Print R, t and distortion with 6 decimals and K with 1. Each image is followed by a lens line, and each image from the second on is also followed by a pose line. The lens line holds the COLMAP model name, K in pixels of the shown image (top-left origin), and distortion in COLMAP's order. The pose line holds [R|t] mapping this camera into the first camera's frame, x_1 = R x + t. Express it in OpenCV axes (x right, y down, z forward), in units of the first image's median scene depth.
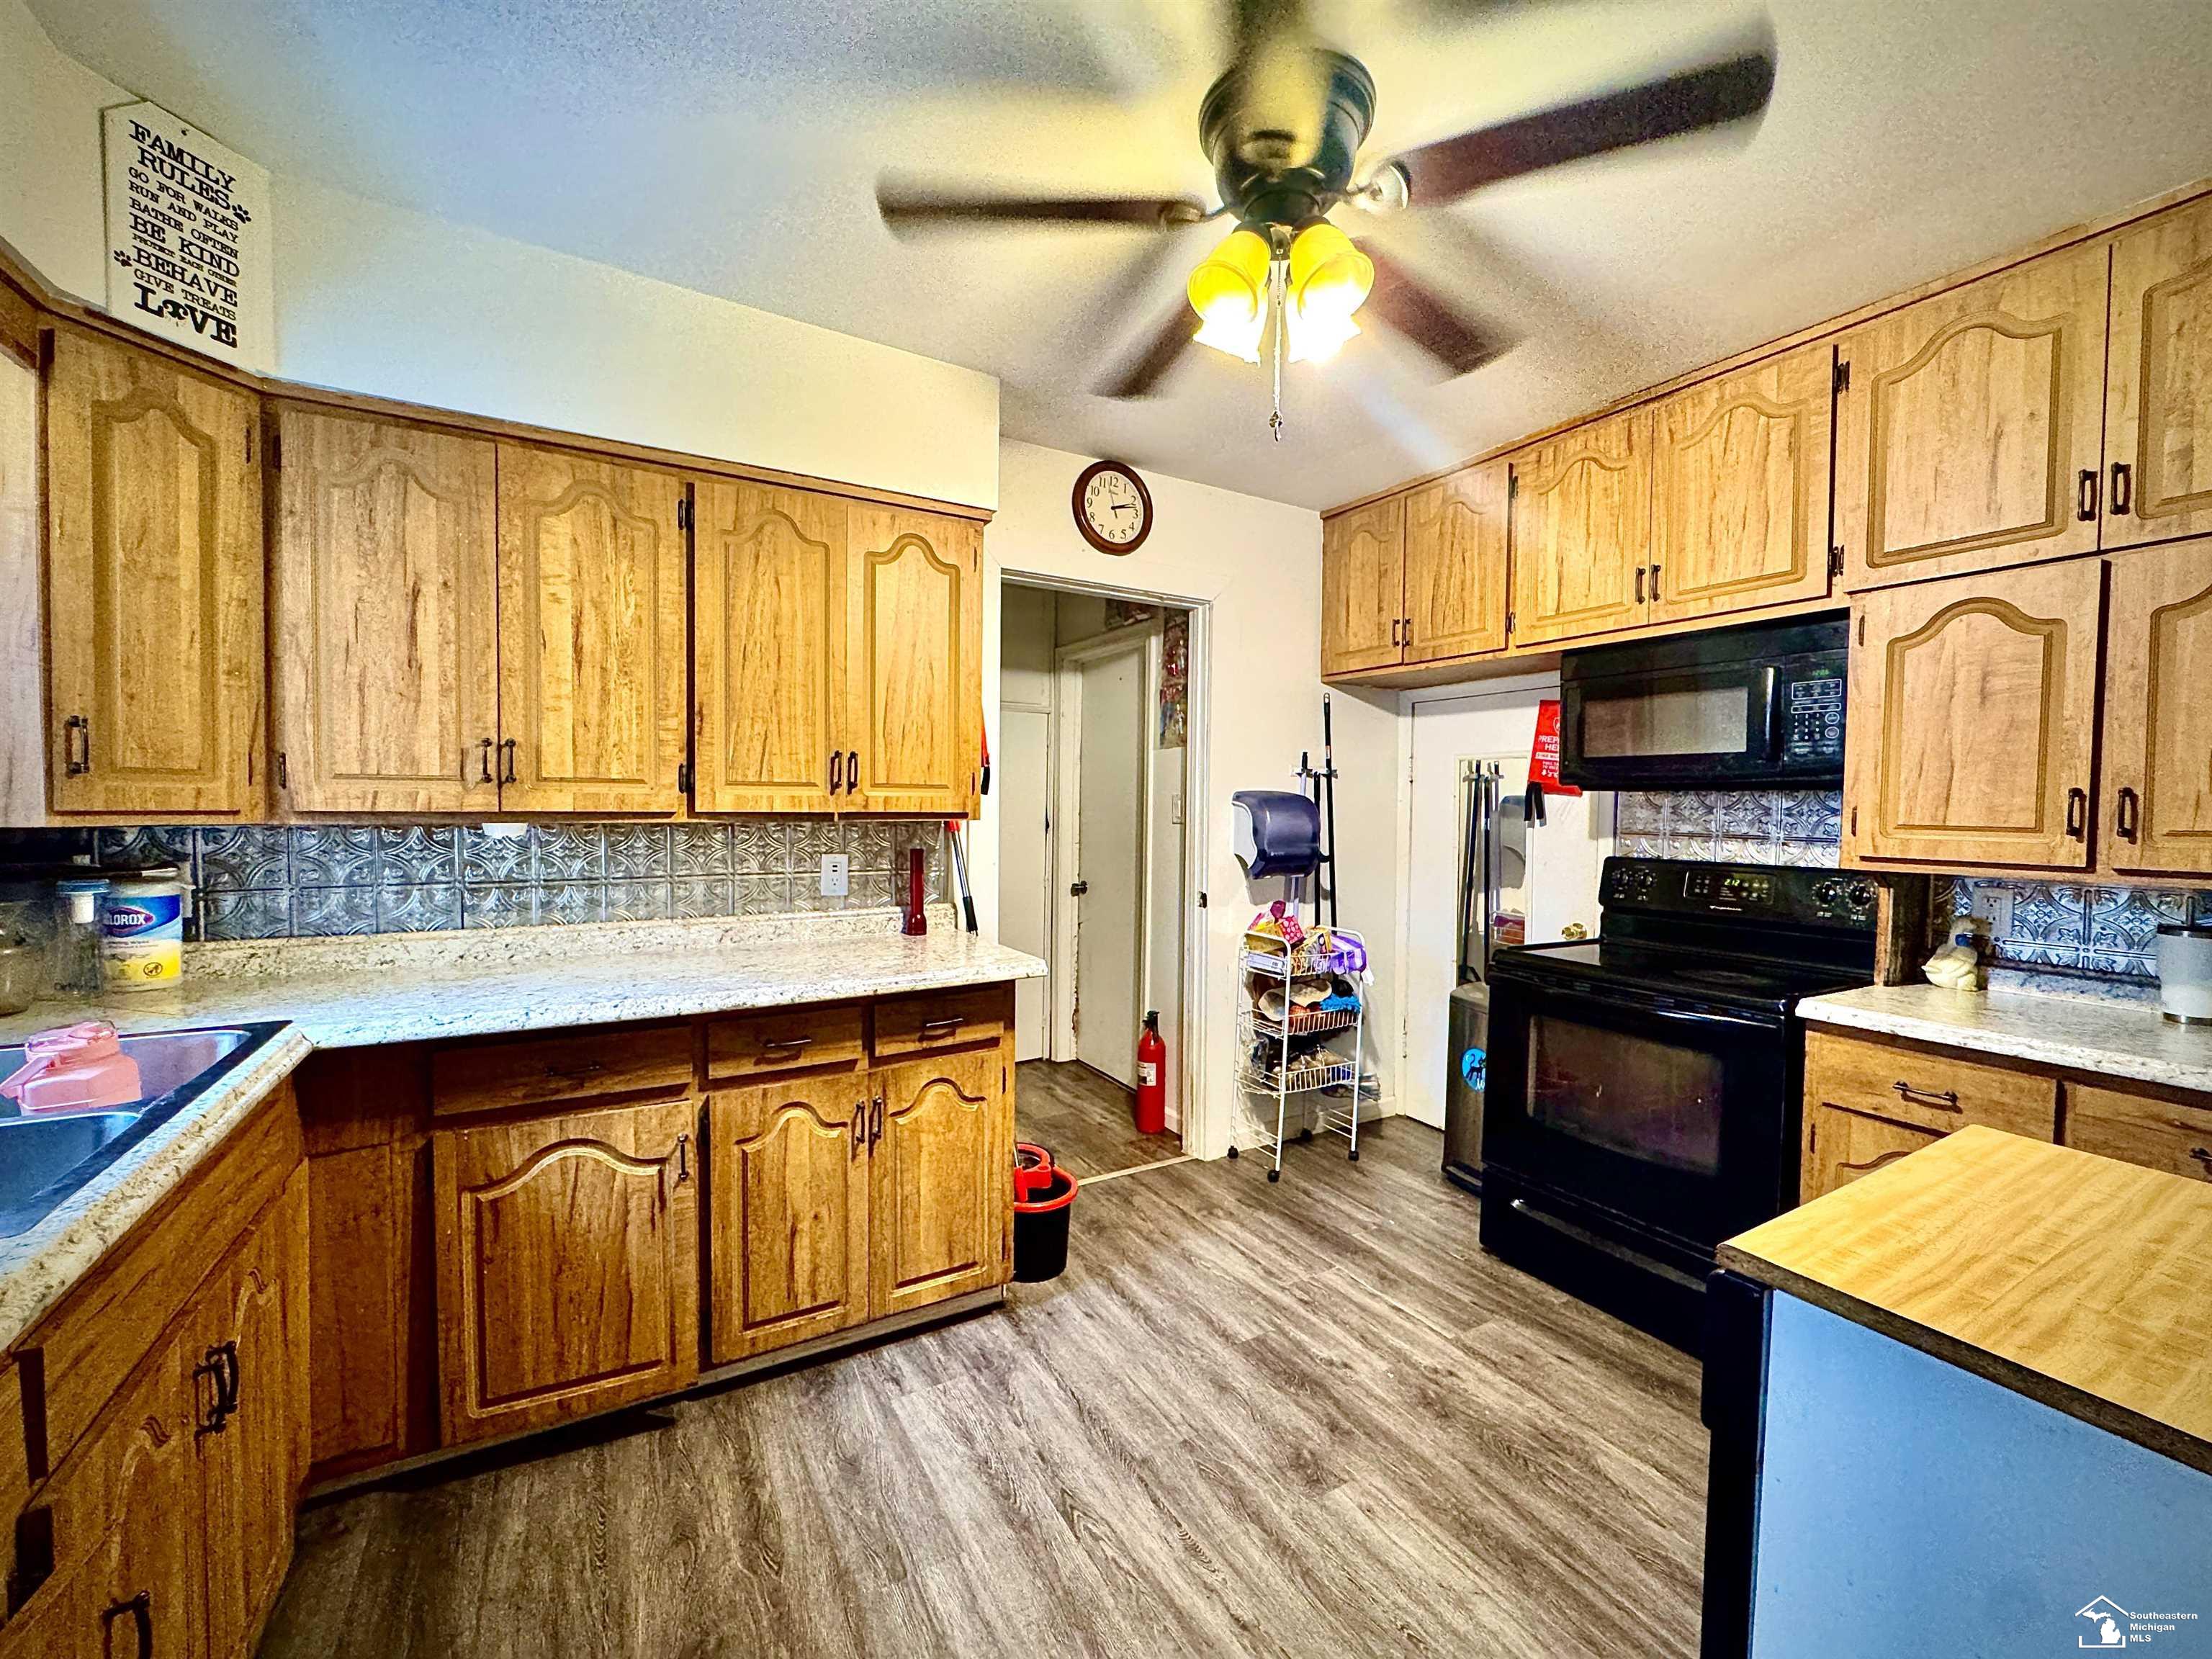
lens RADIAL K [[886.8, 0, 1106.0], [0, 886.8, 829.5], [0, 0, 1]] dist [-0.000820, -0.000095]
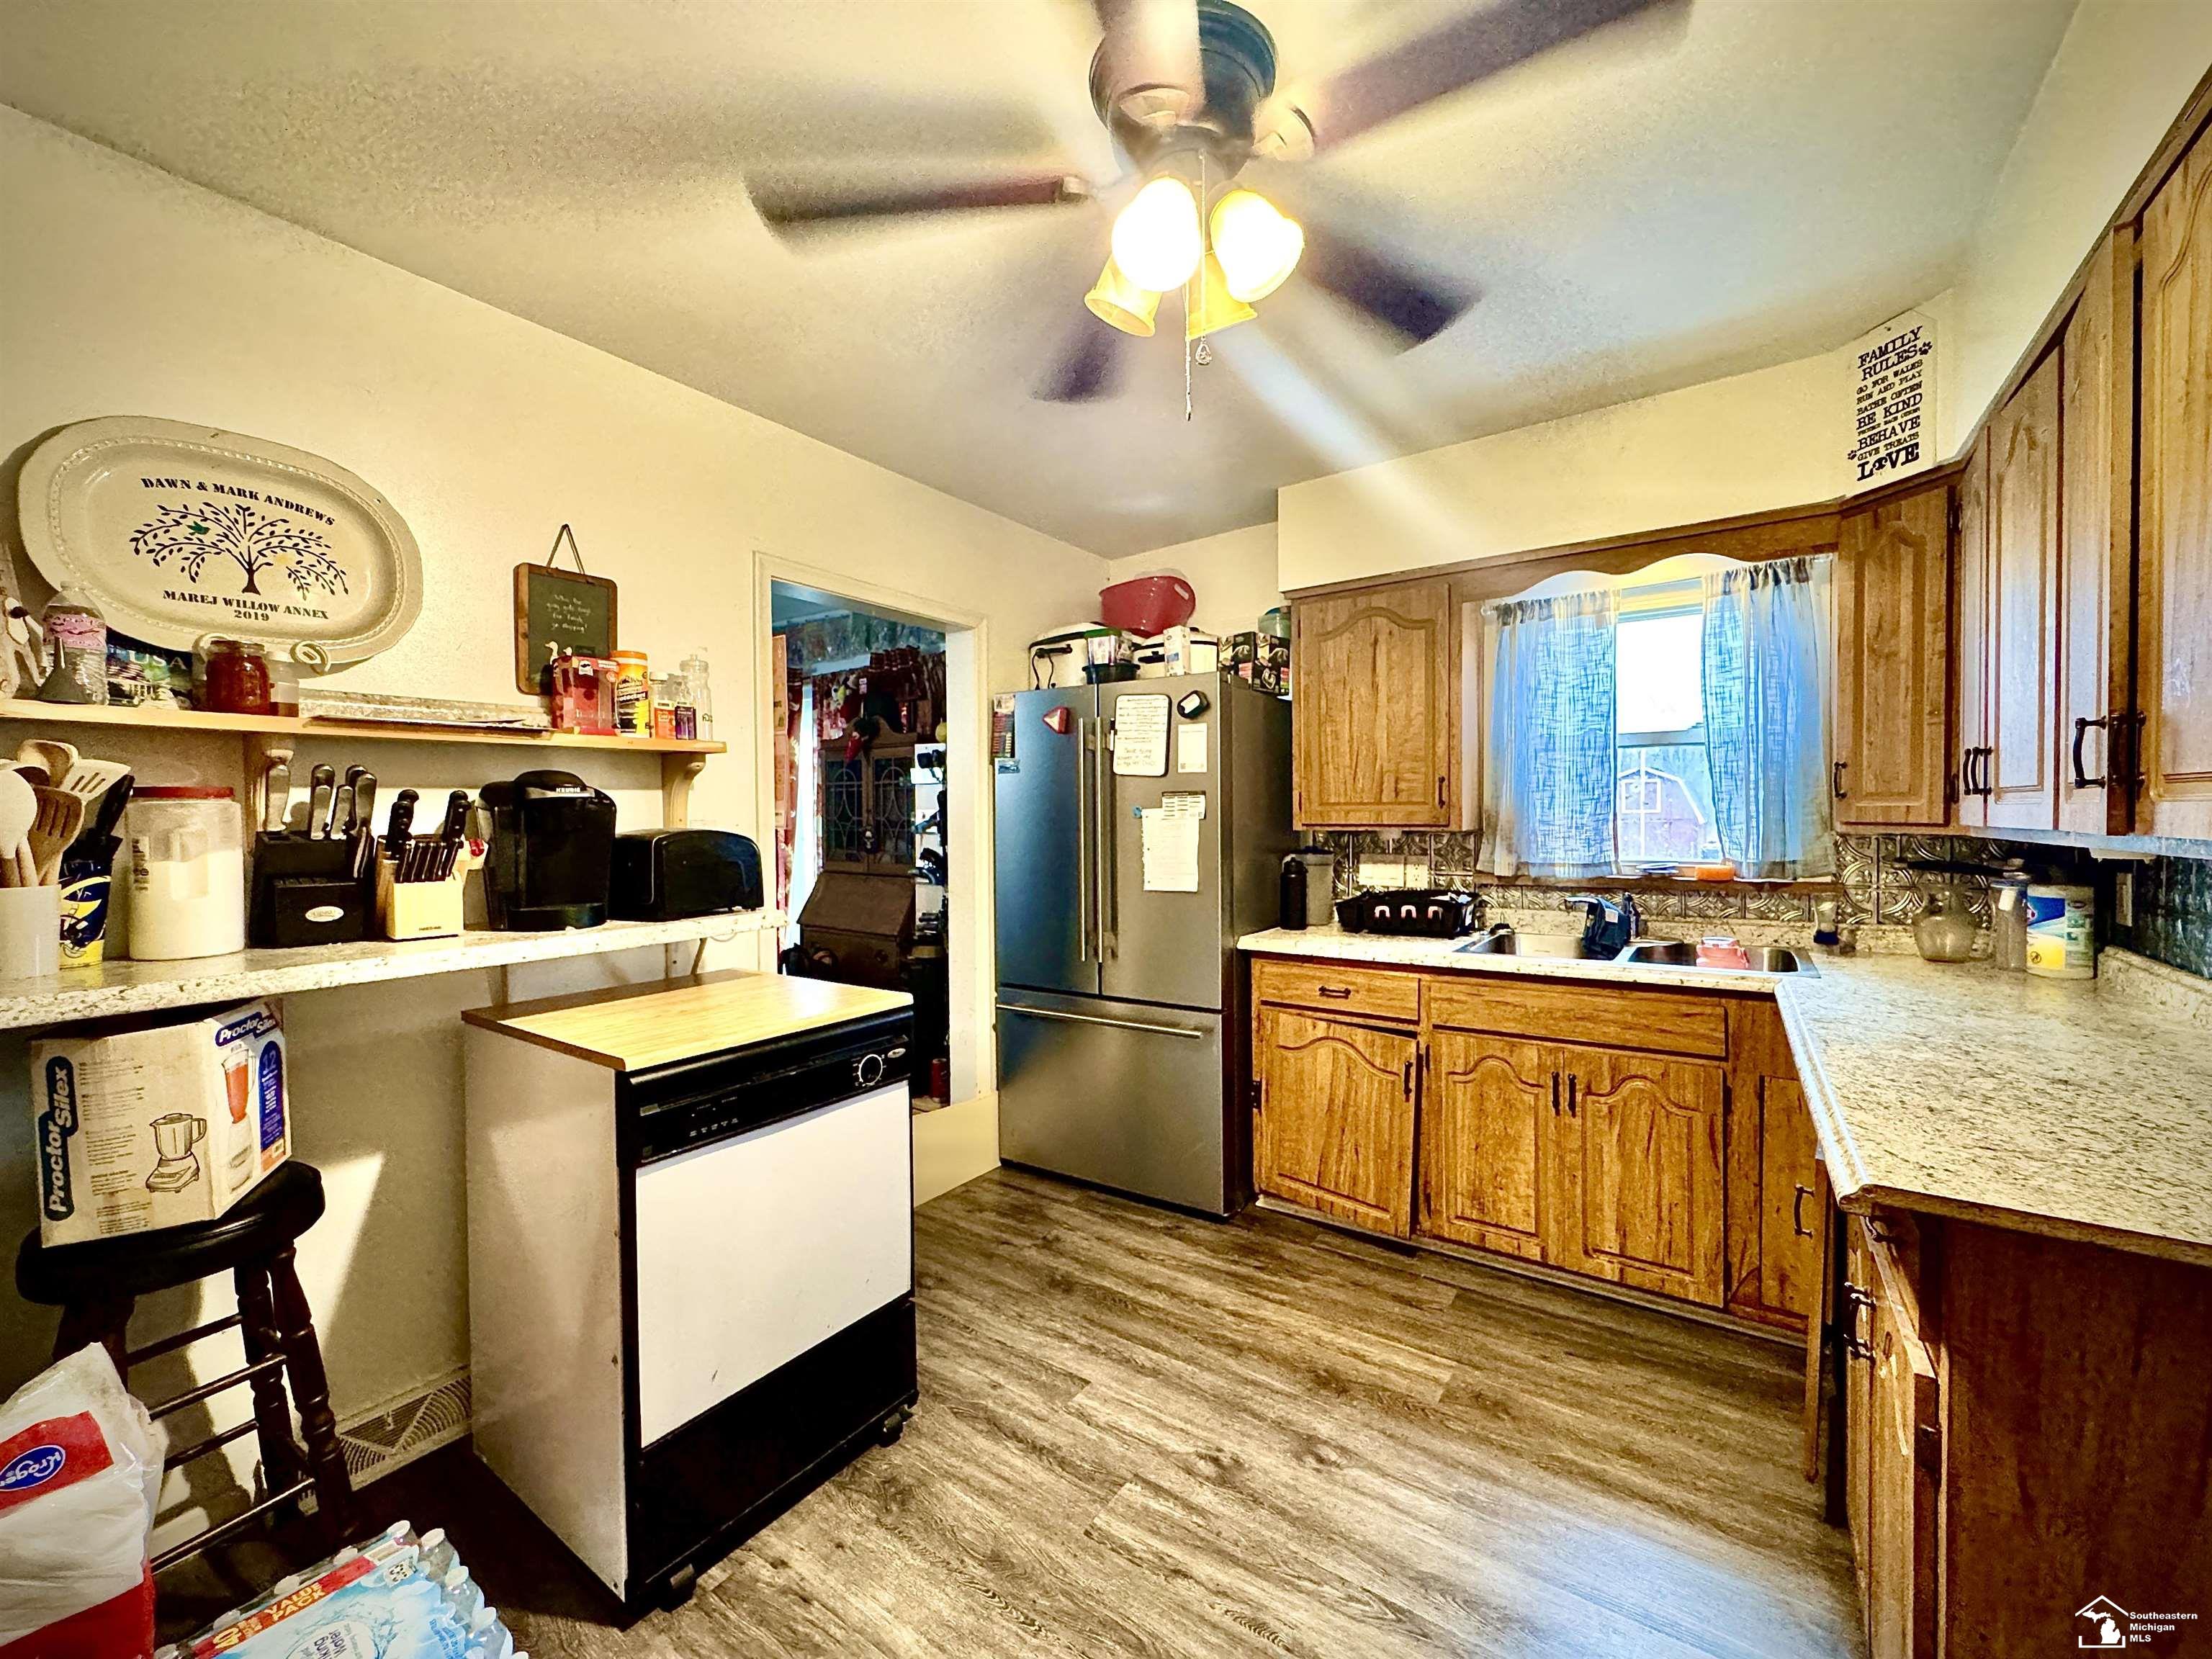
lens RADIAL K [[886.8, 0, 1106.0], [0, 886.8, 829.5], [0, 0, 1]] dist [-0.000820, -0.000095]
pose [[-0.904171, 0.002113, -0.427165, 0.623776], [-0.016814, 0.999037, 0.040531, -0.045956], [0.426839, 0.043830, -0.903265, 1.706640]]
